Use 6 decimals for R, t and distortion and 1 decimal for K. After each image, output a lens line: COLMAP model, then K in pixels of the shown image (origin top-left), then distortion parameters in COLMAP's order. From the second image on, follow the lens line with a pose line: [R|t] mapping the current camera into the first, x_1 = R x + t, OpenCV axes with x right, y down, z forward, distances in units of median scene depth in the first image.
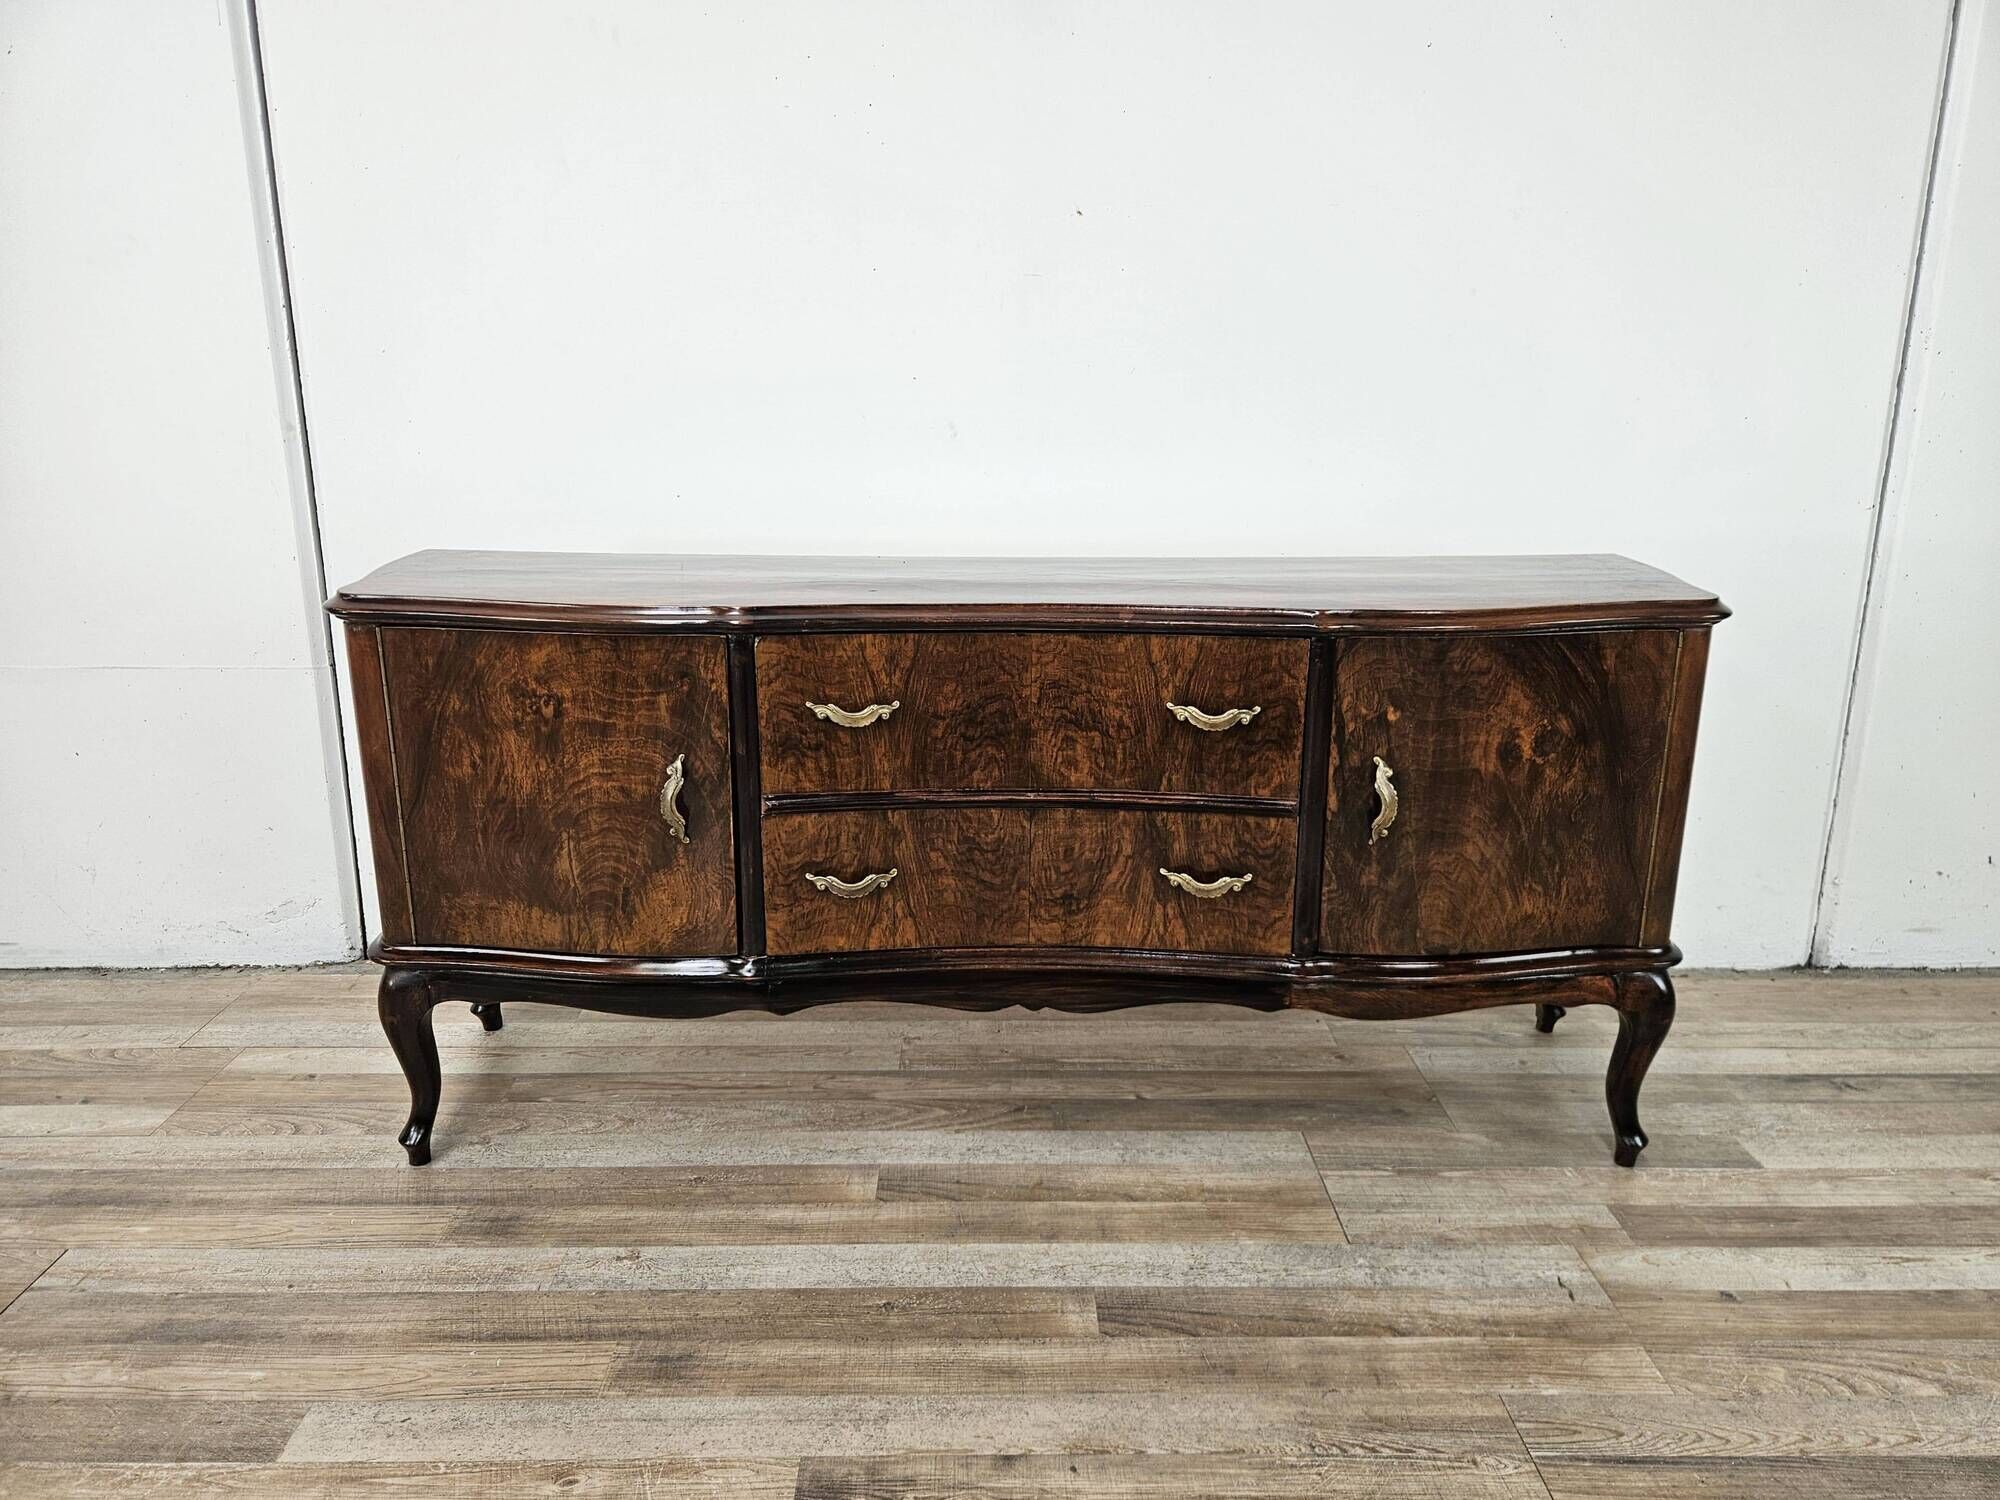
lens RADIAL K [[1372.6, 0, 1005.5], [0, 1372.6, 726.5], [0, 0, 1]] dist [0.059244, -0.053062]
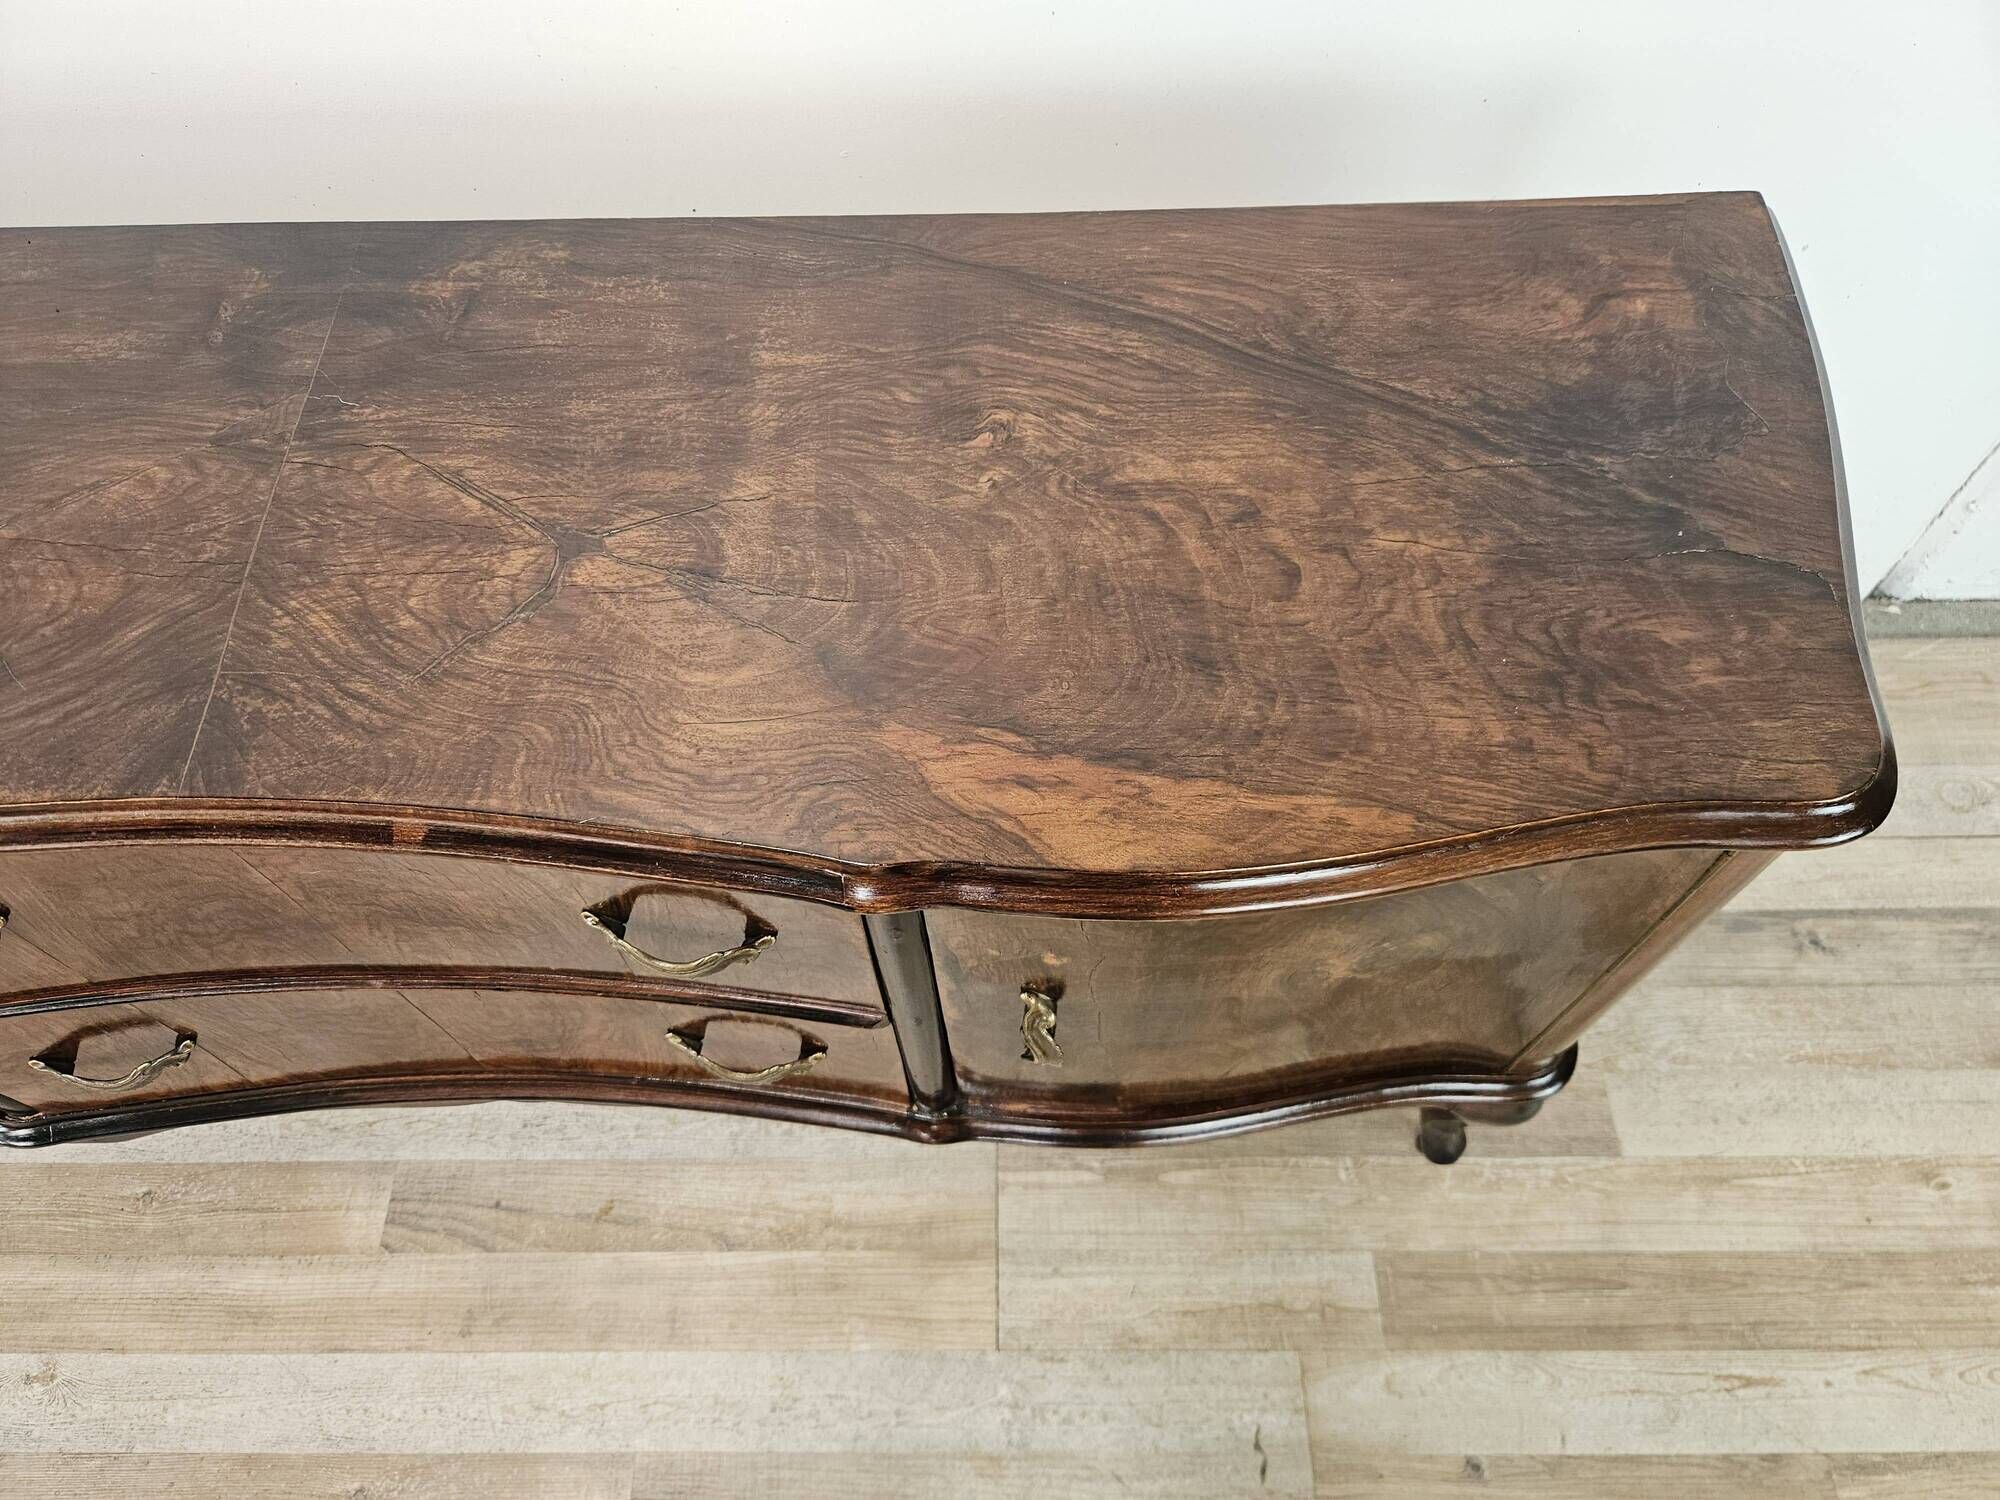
lens RADIAL K [[1355.9, 0, 1000.0], [0, 1355.9, 750.0], [0, 0, 1]] dist [0.051890, -0.051743]
pose [[0.999503, 0.000214, -0.031518, 0.267934], [0.022364, 0.699817, 0.713972, -0.369950], [0.022209, -0.714322, 0.699464, 0.705250]]
